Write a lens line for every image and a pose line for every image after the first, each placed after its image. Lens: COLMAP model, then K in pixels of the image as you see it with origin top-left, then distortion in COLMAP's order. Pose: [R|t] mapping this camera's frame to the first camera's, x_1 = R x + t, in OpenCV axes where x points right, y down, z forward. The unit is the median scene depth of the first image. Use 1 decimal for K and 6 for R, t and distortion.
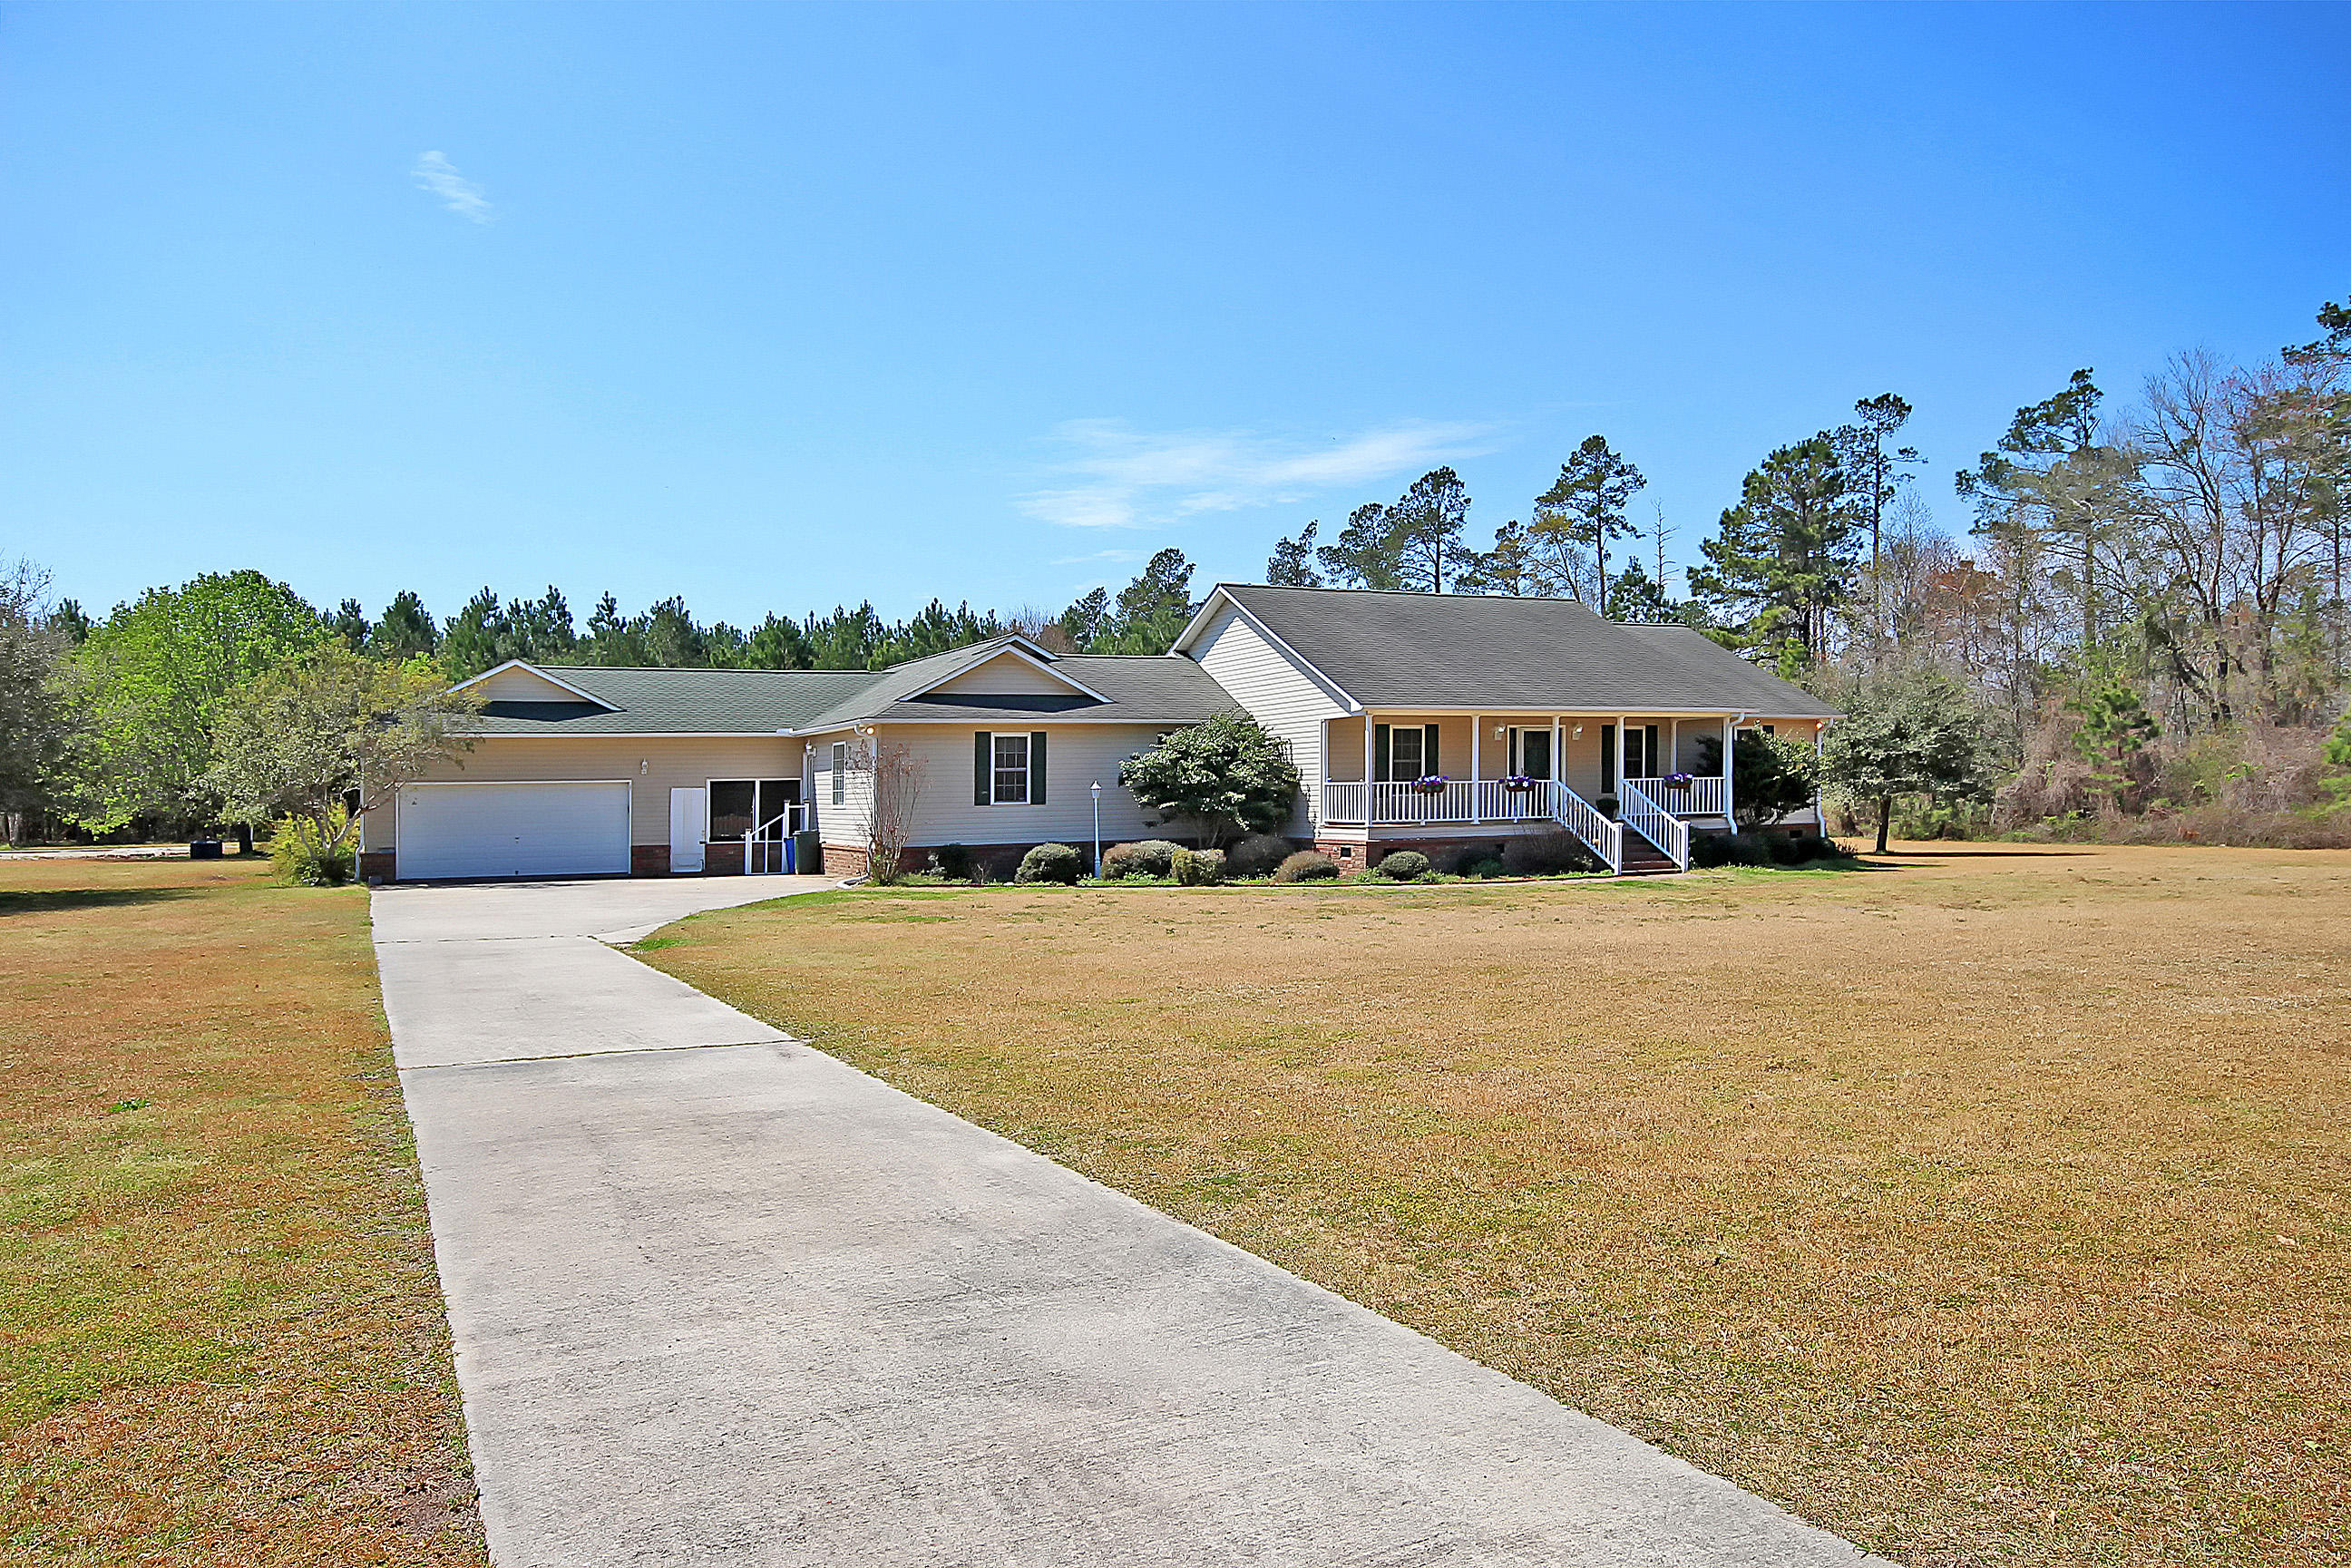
lens RADIAL K [[2020.3, 0, 1175.5], [0, 2020.3, 784.0], [0, 0, 1]] dist [-0.042674, 0.000320]
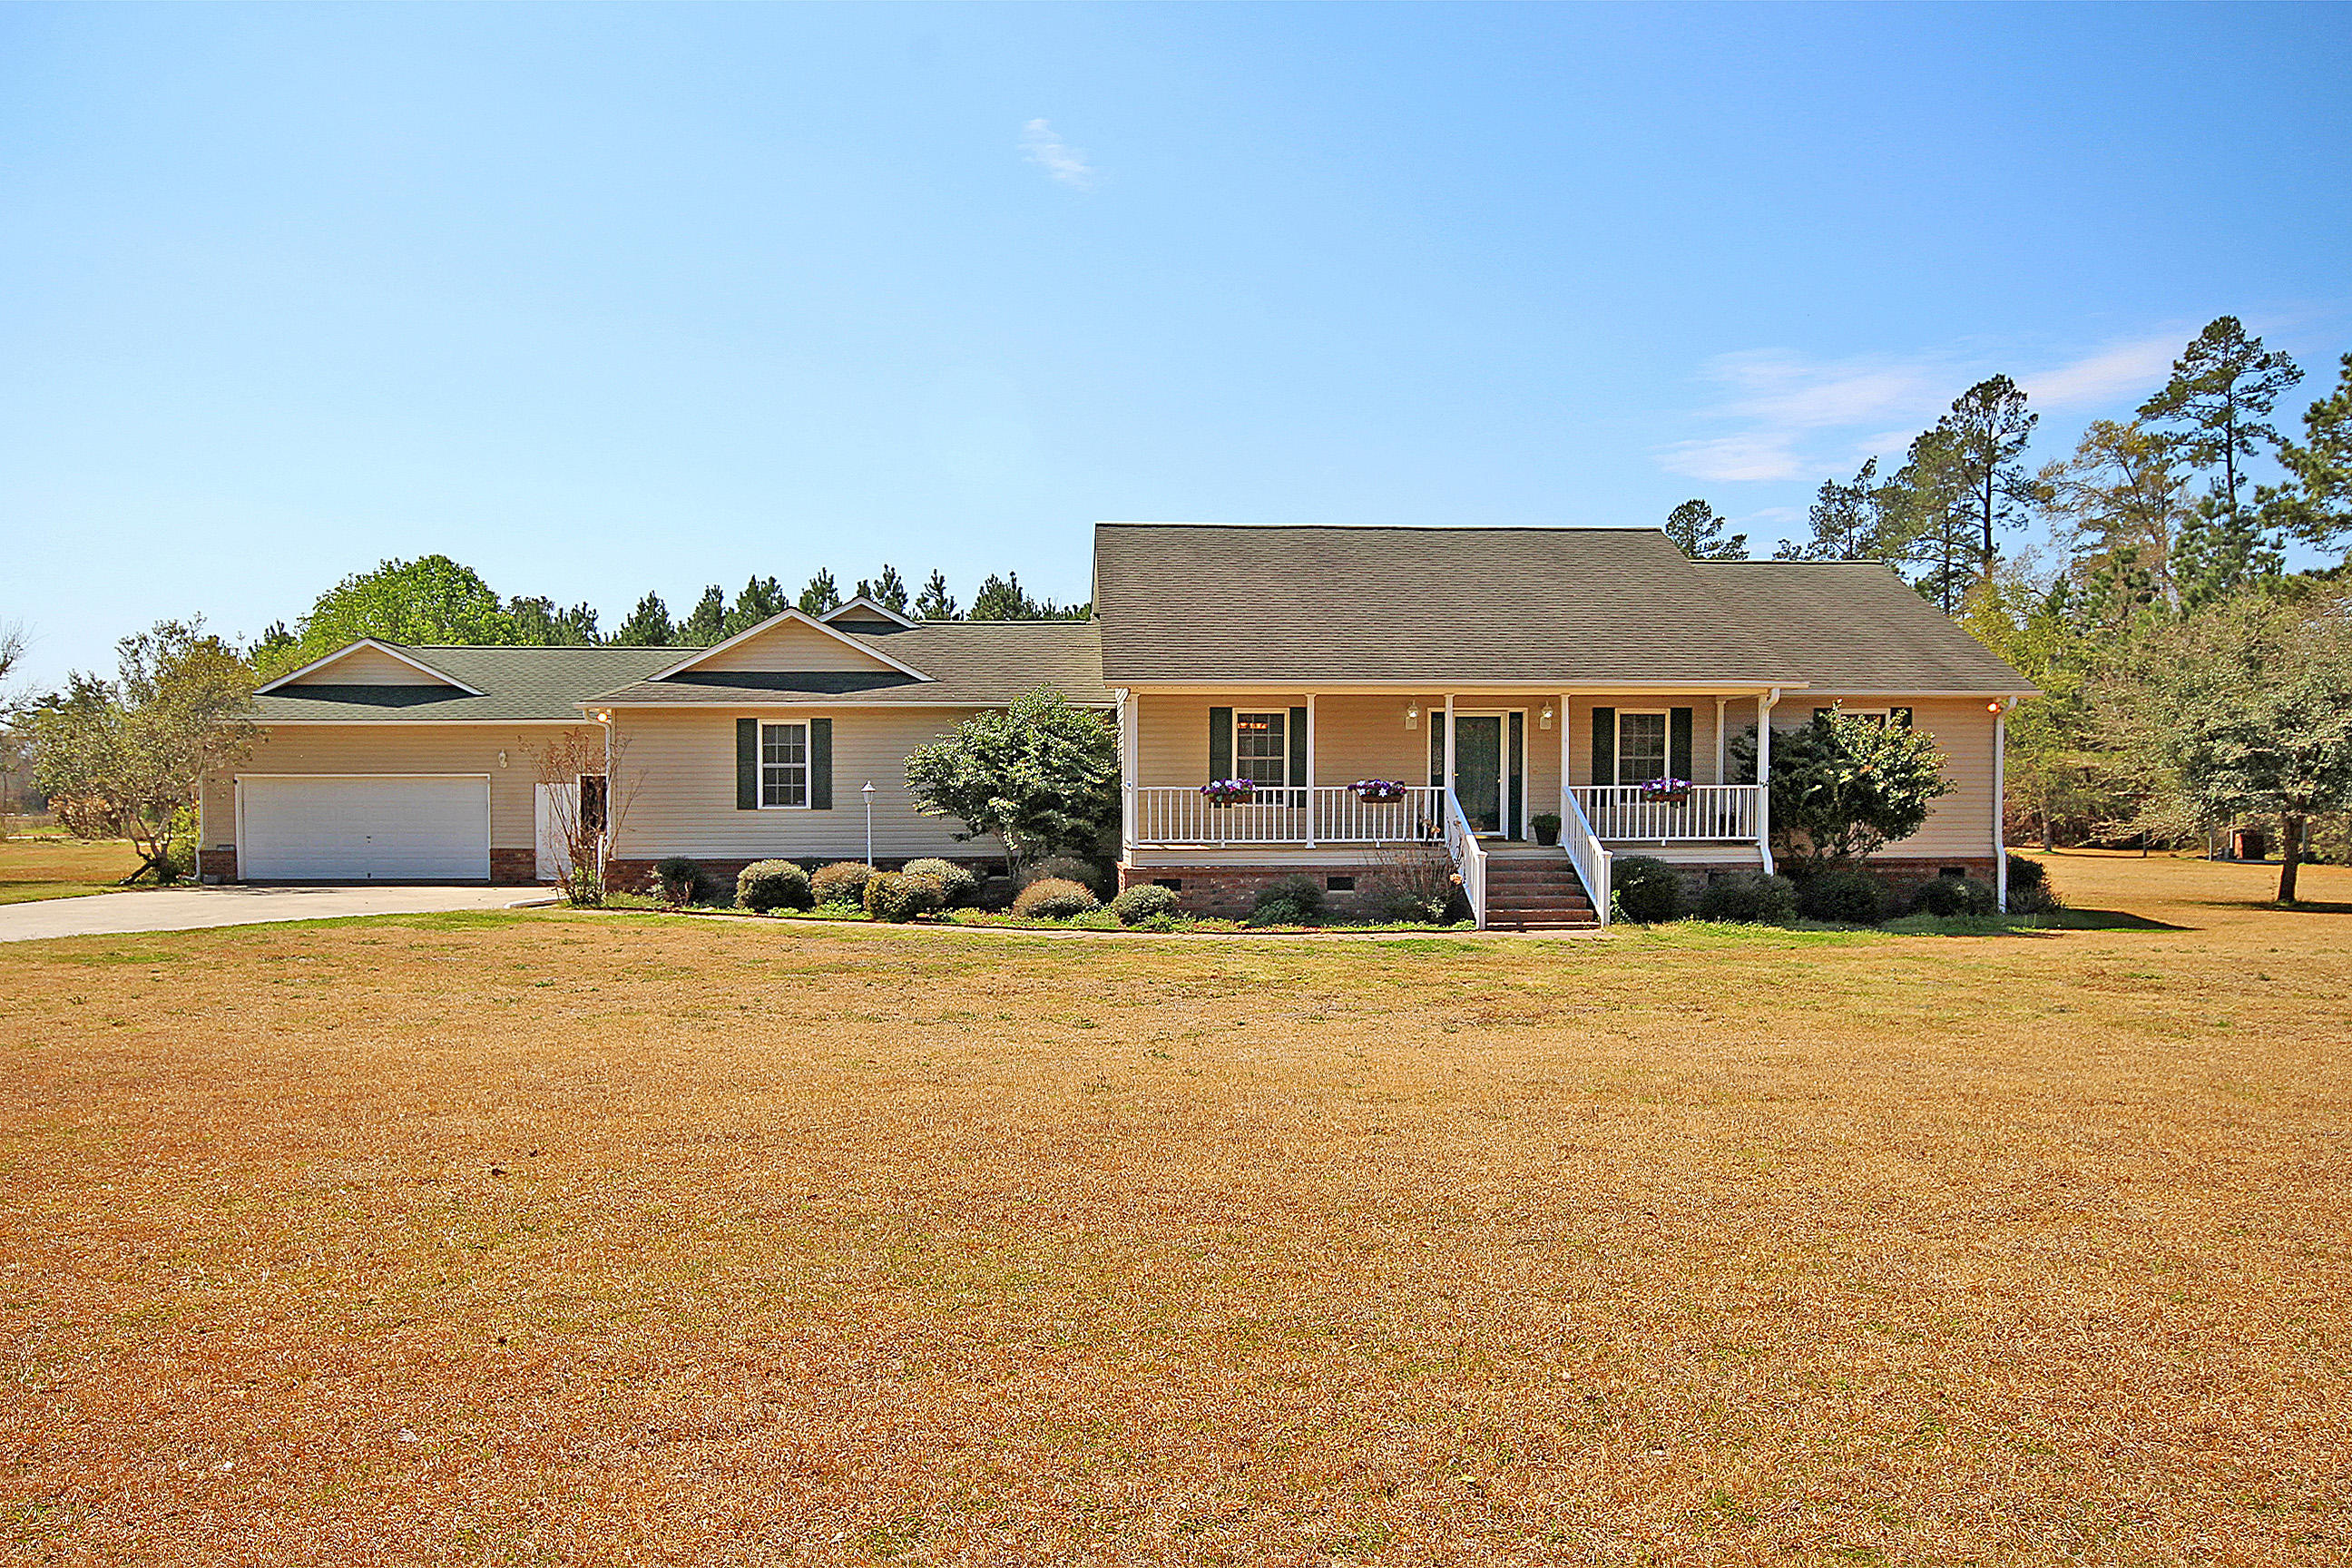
lens RADIAL K [[2157.2, 0, 1176.0], [0, 2157.2, 784.0], [0, 0, 1]] dist [-0.002987, 0.010309]
pose [[0.909535, 0.010919, -0.415484, 0.258076], [-0.010742, 0.999938, 0.002764, -0.002423], [0.415489, 0.001950, 0.909596, 0.180286]]
